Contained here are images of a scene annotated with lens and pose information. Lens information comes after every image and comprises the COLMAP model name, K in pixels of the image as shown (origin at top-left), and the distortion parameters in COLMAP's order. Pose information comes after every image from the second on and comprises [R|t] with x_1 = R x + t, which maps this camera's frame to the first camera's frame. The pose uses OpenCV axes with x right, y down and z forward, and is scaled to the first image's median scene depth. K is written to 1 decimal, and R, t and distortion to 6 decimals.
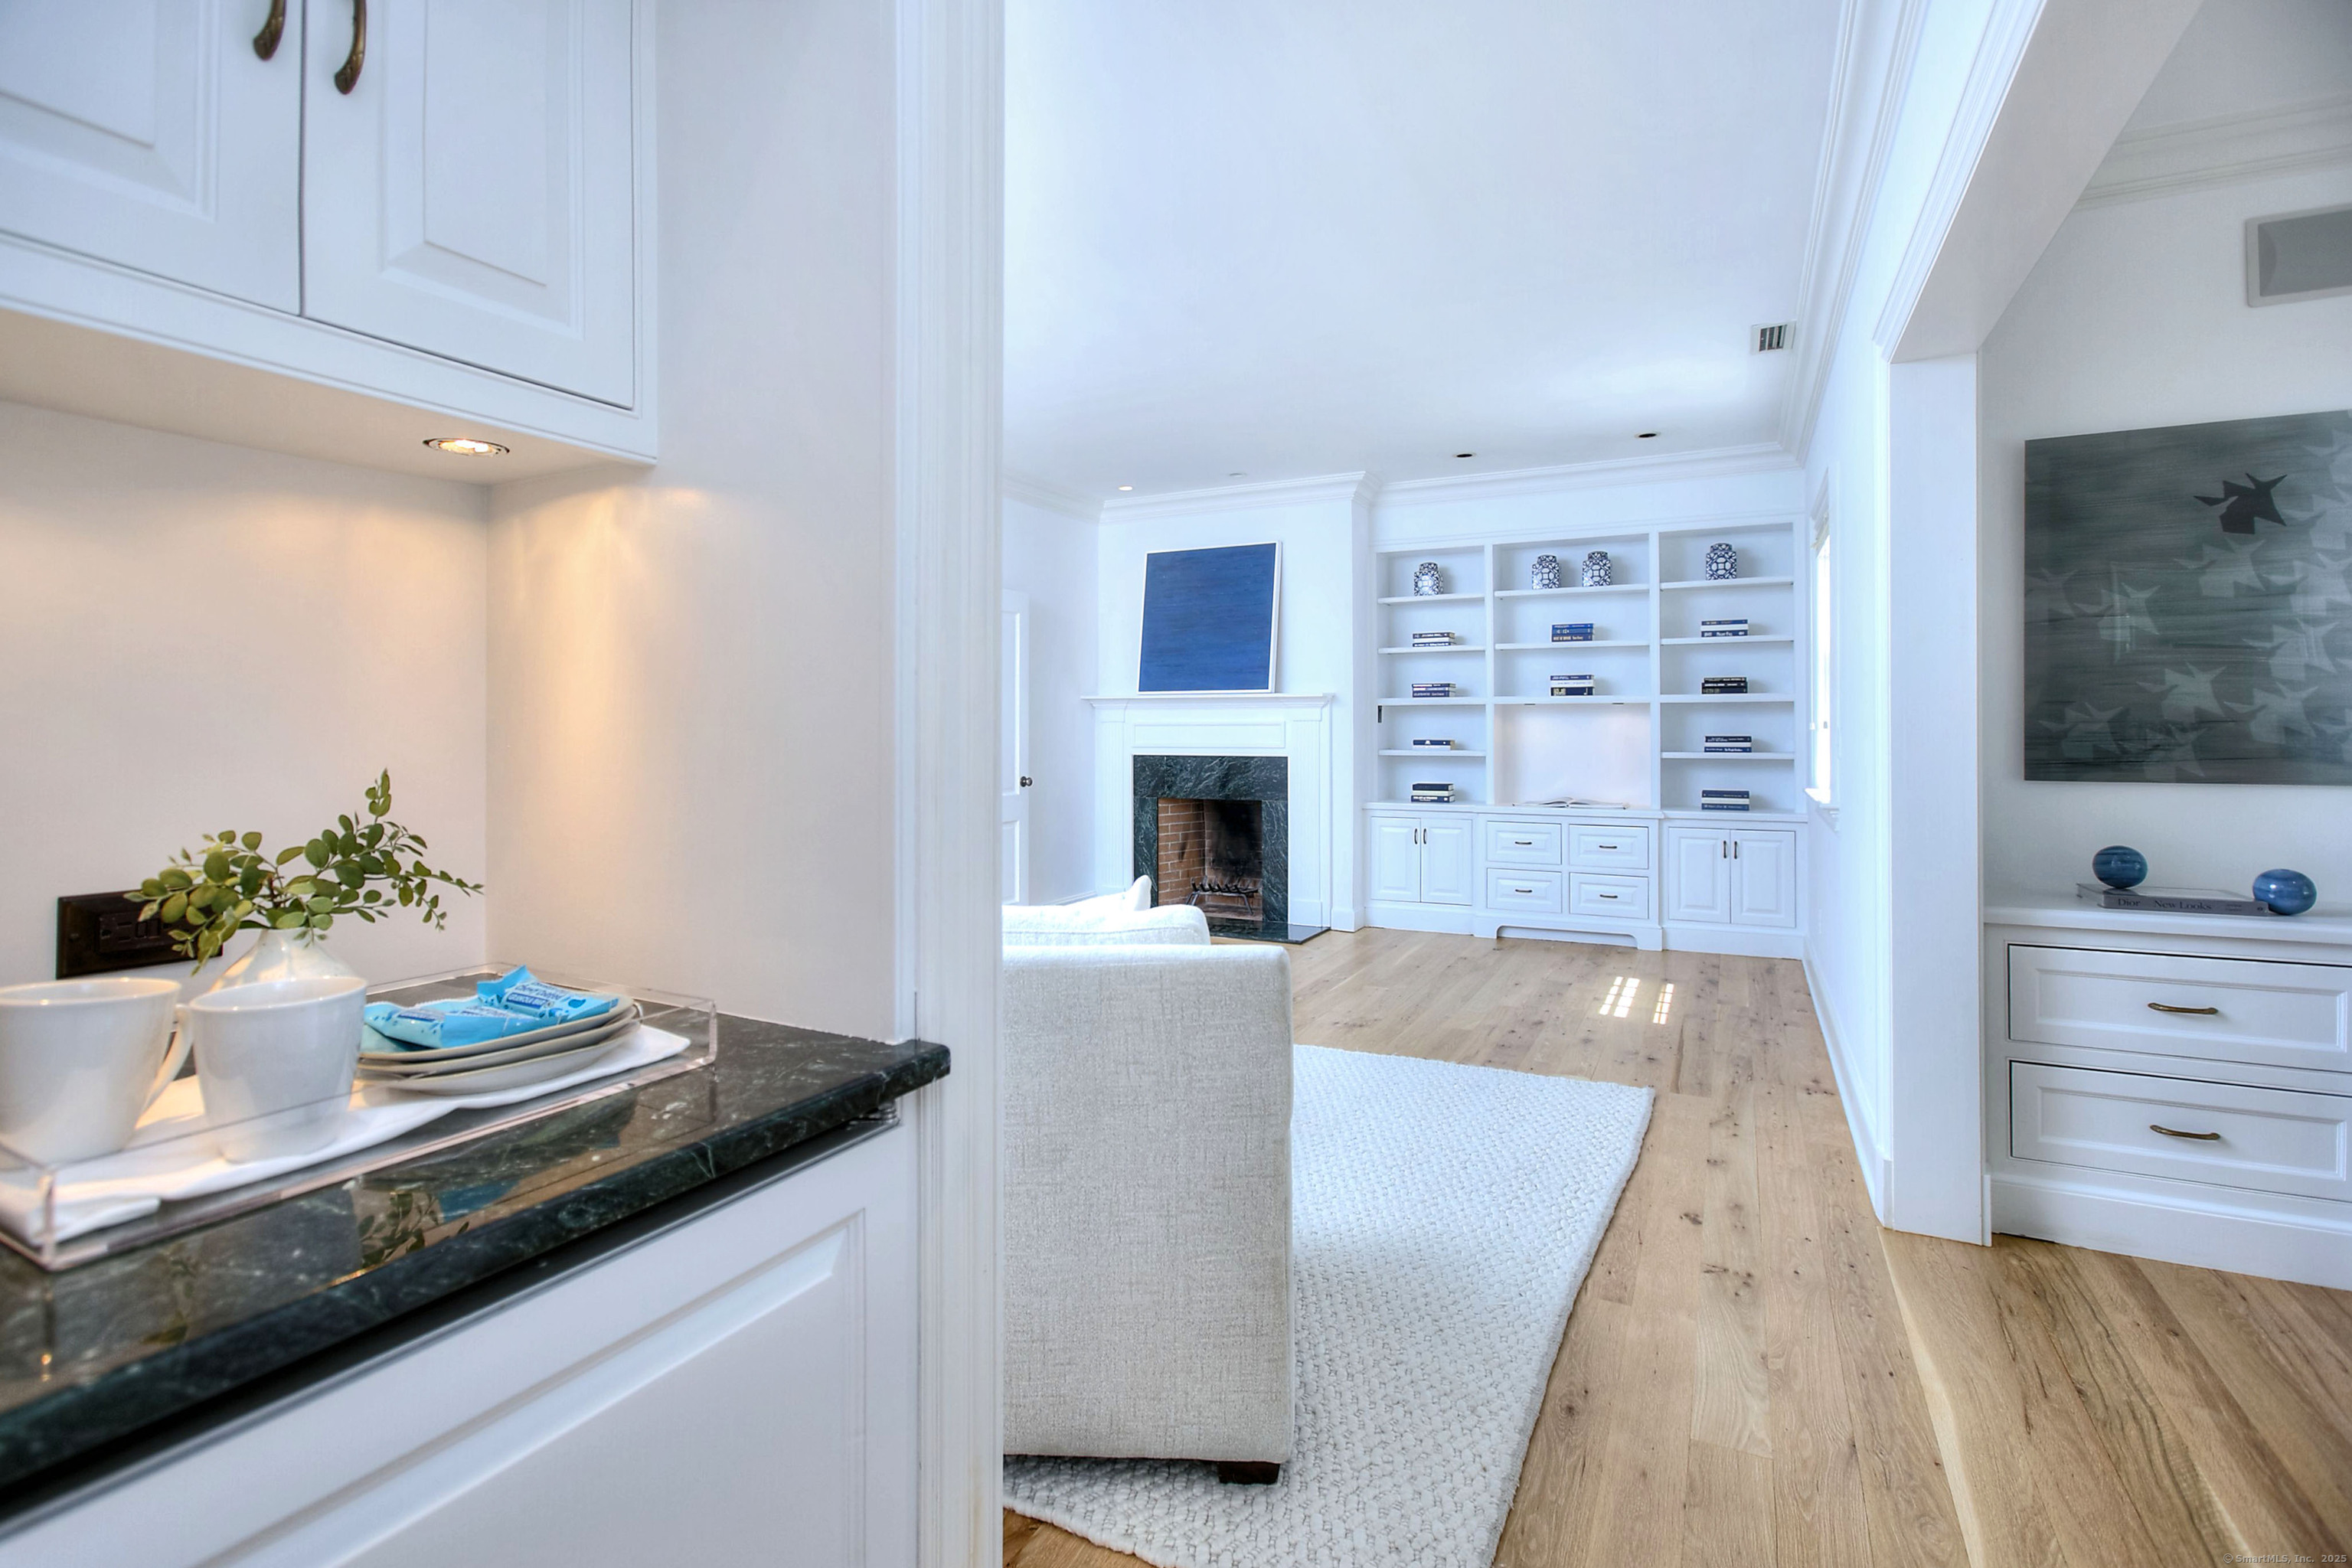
lens RADIAL K [[1112.9, 0, 1167.4], [0, 1112.9, 689.3], [0, 0, 1]] dist [-0.023437, 0.006453]
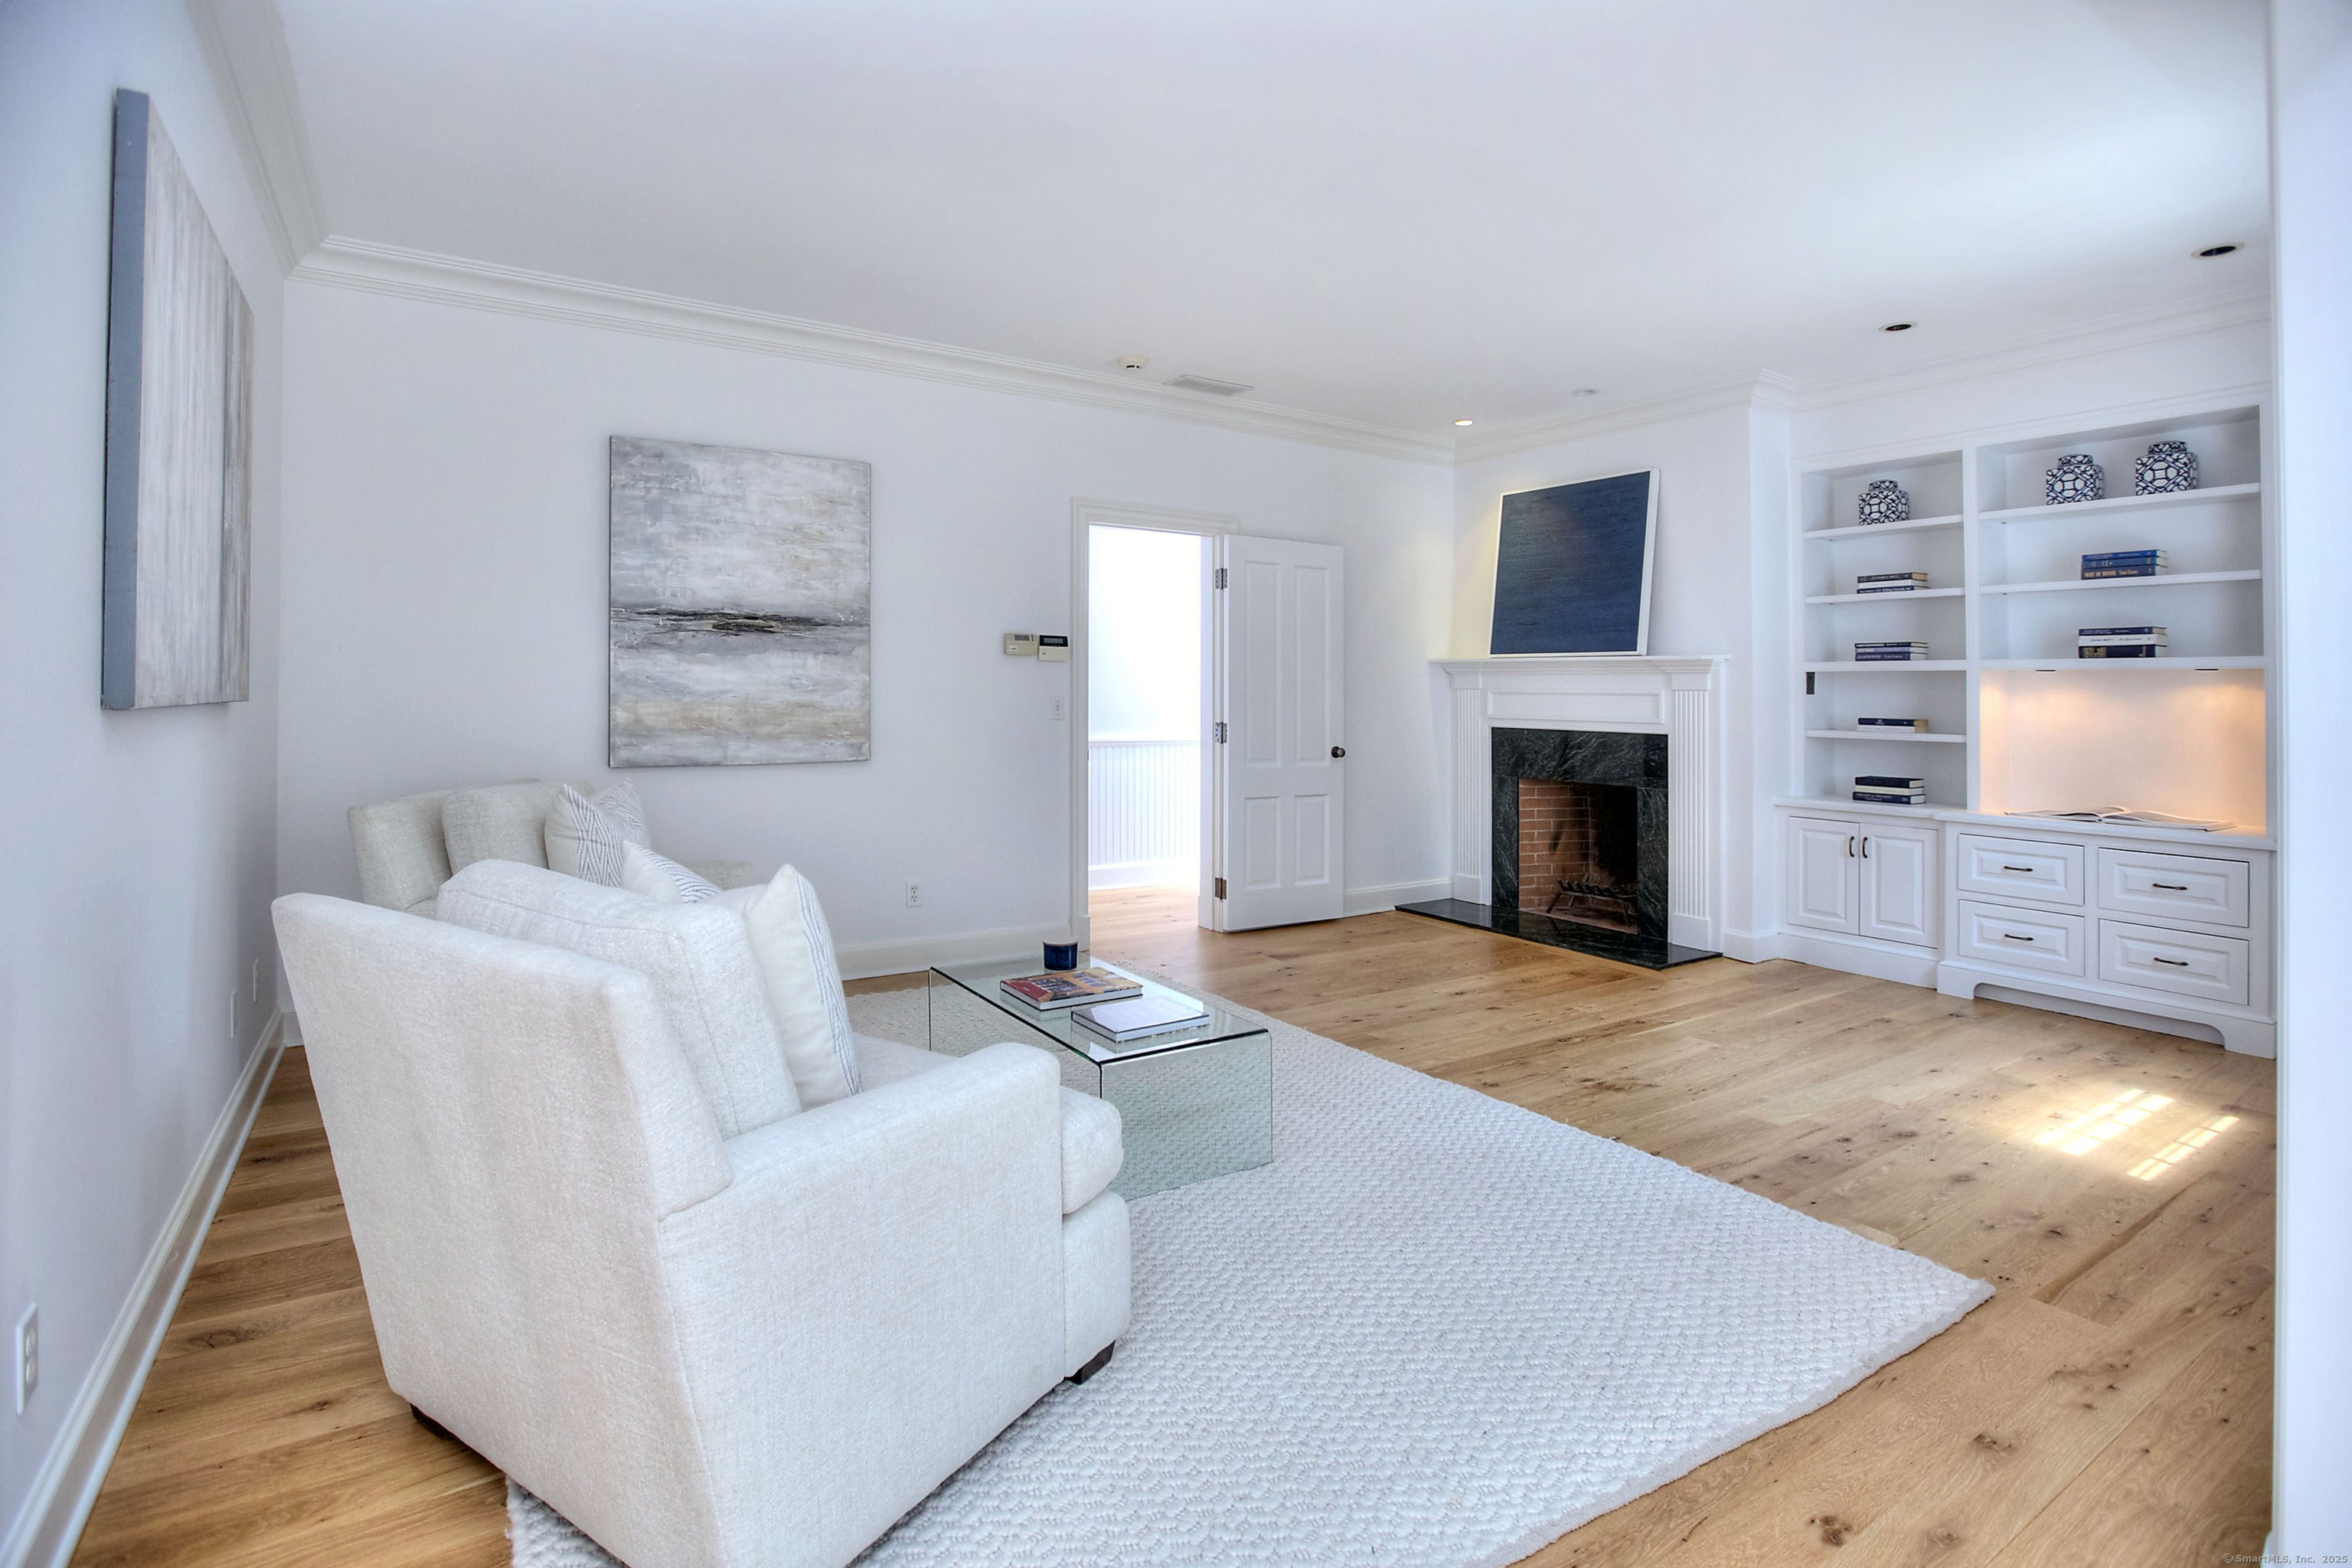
lens RADIAL K [[1105.6, 0, 1172.5], [0, 1105.6, 654.7], [0, 0, 1]] dist [-0.002513, -0.000600]
pose [[0.870252, -0.004010, -0.492591, 0.190483], [0.003389, 0.999992, -0.002153, 0.003149], [0.492596, 0.000204, 0.870258, 0.127053]]
